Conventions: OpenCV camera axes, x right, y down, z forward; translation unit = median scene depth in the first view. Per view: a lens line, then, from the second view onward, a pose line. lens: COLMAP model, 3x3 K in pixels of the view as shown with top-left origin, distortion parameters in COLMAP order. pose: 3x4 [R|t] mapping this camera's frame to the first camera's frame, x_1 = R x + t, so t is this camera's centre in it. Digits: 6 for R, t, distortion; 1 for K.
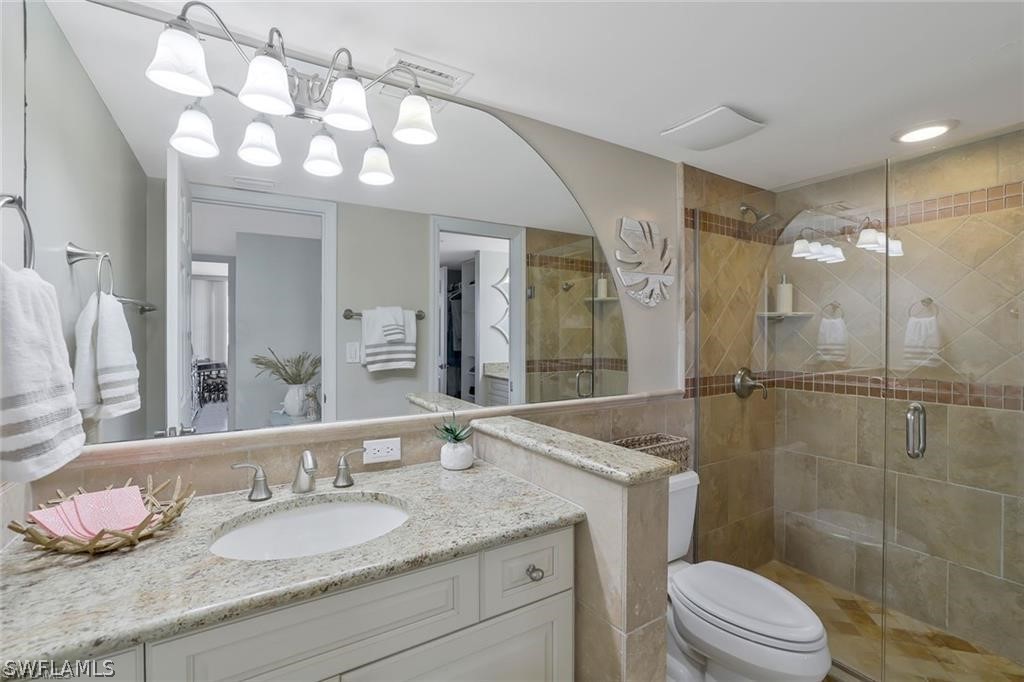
lens RADIAL K [[450.0, 0, 505.6], [0, 450.0, 342.0], [0, 0, 1]] dist [-0.052199, 0.019053]
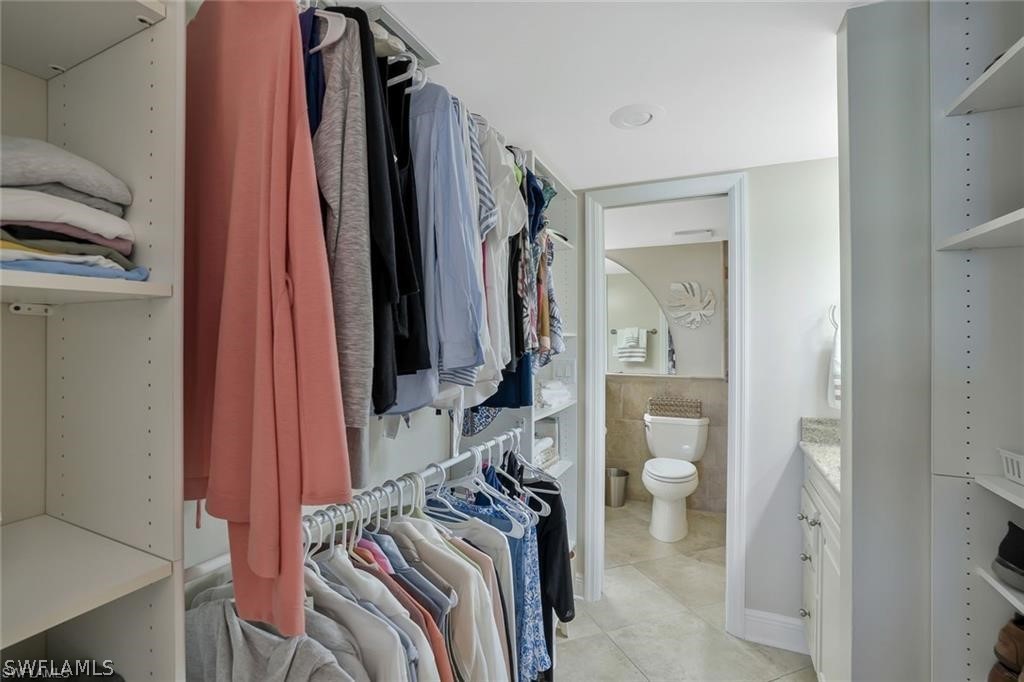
lens RADIAL K [[450.0, 0, 505.6], [0, 450.0, 342.0], [0, 0, 1]] dist [-0.052199, 0.019053]
pose [[0.567693, 0.003051, -0.823235, 0.962047], [-0.011060, 0.999931, -0.003921, -0.005946], [0.823166, 0.011331, 0.567688, -0.455597]]
